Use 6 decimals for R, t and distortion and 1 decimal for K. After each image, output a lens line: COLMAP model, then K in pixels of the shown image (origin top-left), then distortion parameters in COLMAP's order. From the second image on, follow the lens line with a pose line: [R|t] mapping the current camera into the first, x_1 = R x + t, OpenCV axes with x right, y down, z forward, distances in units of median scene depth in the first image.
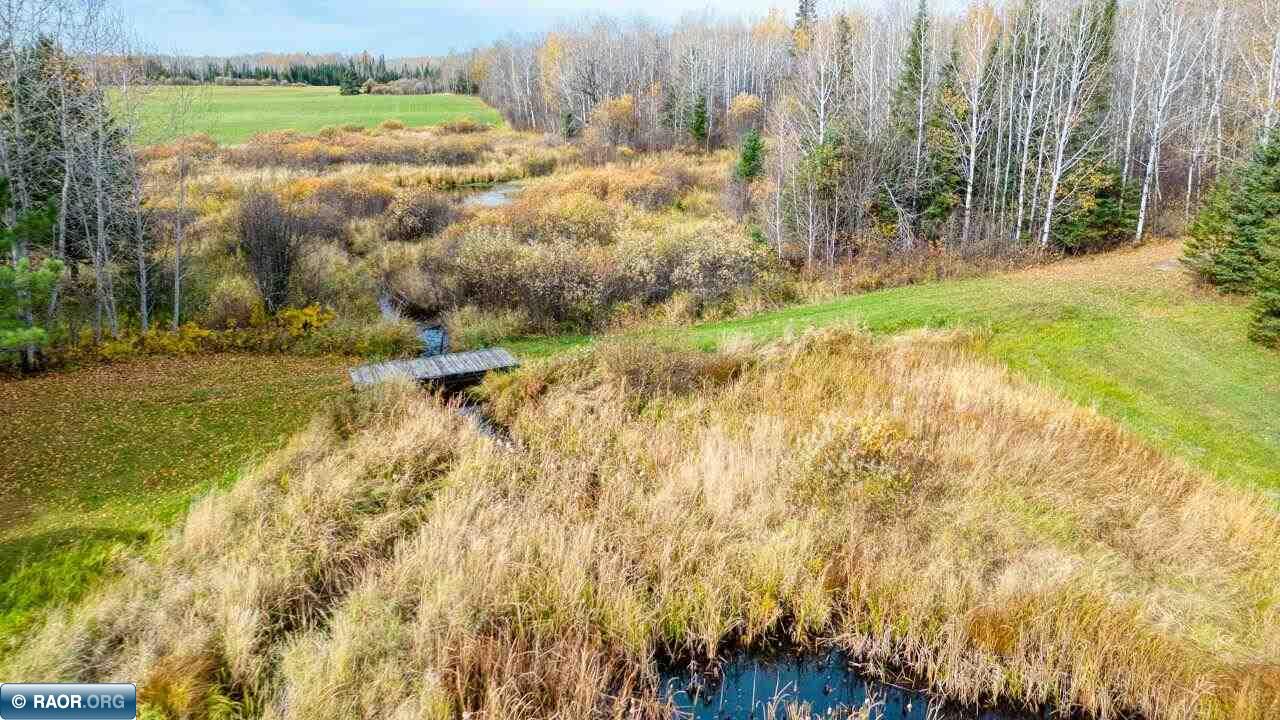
lens RADIAL K [[854.0, 0, 640.0], [0, 854.0, 360.0], [0, 0, 1]] dist [0.091576, -0.089877]
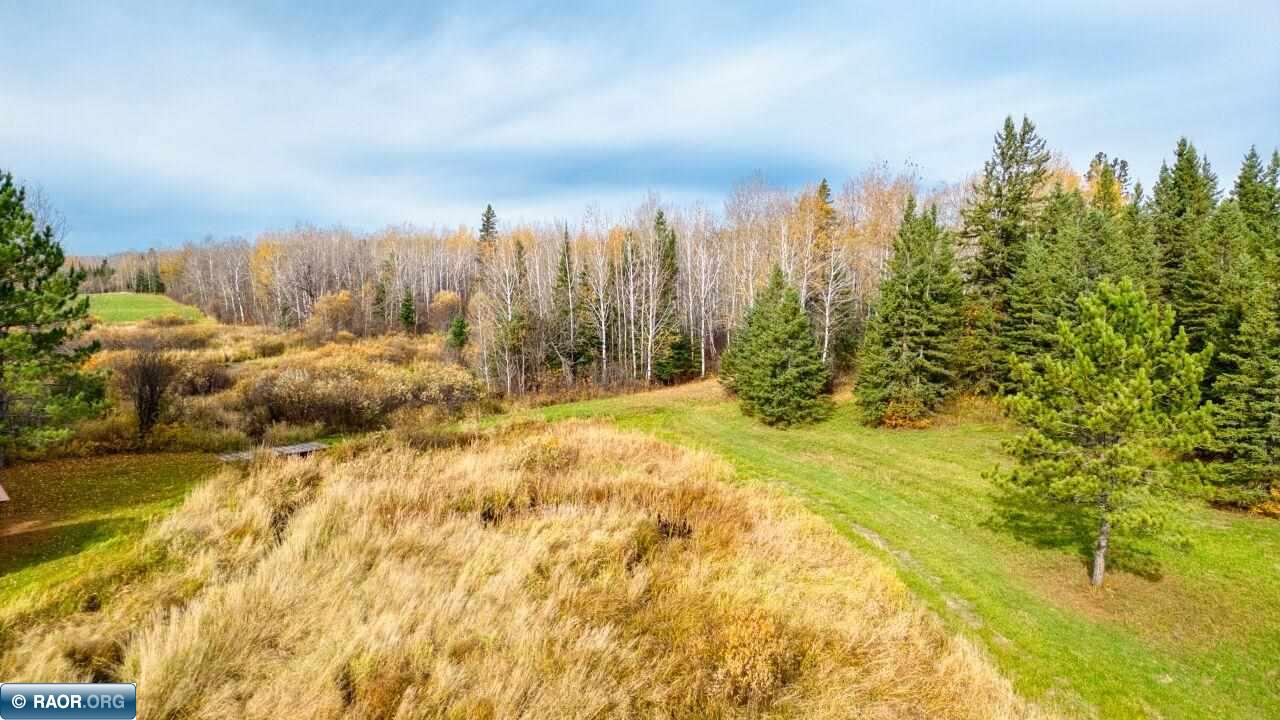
lens RADIAL K [[874.1, 0, 621.6], [0, 874.1, 351.5], [0, 0, 1]] dist [0.079227, -0.092205]
pose [[0.945458, -0.020056, 0.325126, -0.110316], [0.095137, 0.971586, -0.216723, 0.161936], [-0.311542, 0.235834, 0.920502, -0.483791]]
